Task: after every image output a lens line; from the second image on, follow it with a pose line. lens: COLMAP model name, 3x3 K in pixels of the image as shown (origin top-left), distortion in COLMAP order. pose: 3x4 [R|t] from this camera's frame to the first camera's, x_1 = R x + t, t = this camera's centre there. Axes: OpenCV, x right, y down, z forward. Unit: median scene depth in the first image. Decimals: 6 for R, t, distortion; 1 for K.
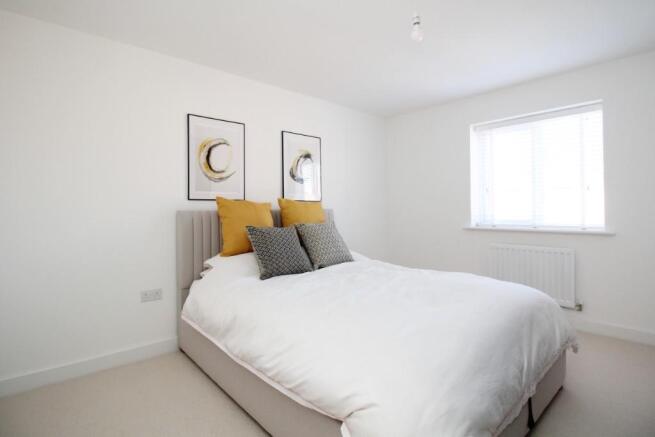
lens RADIAL K [[308.6, 0, 326.6], [0, 308.6, 206.1], [0, 0, 1]] dist [0.001804, -0.000438]
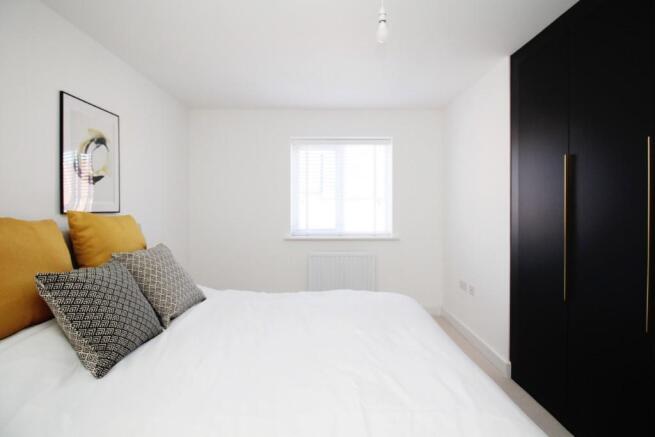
lens RADIAL K [[308.6, 0, 326.6], [0, 308.6, 206.1], [0, 0, 1]] dist [0.001804, -0.000438]
pose [[0.689655, 0.014837, 0.723986, -0.217901], [-0.008508, 0.999887, -0.012387, -0.027862], [-0.724088, 0.002383, 0.689703, 0.253583]]
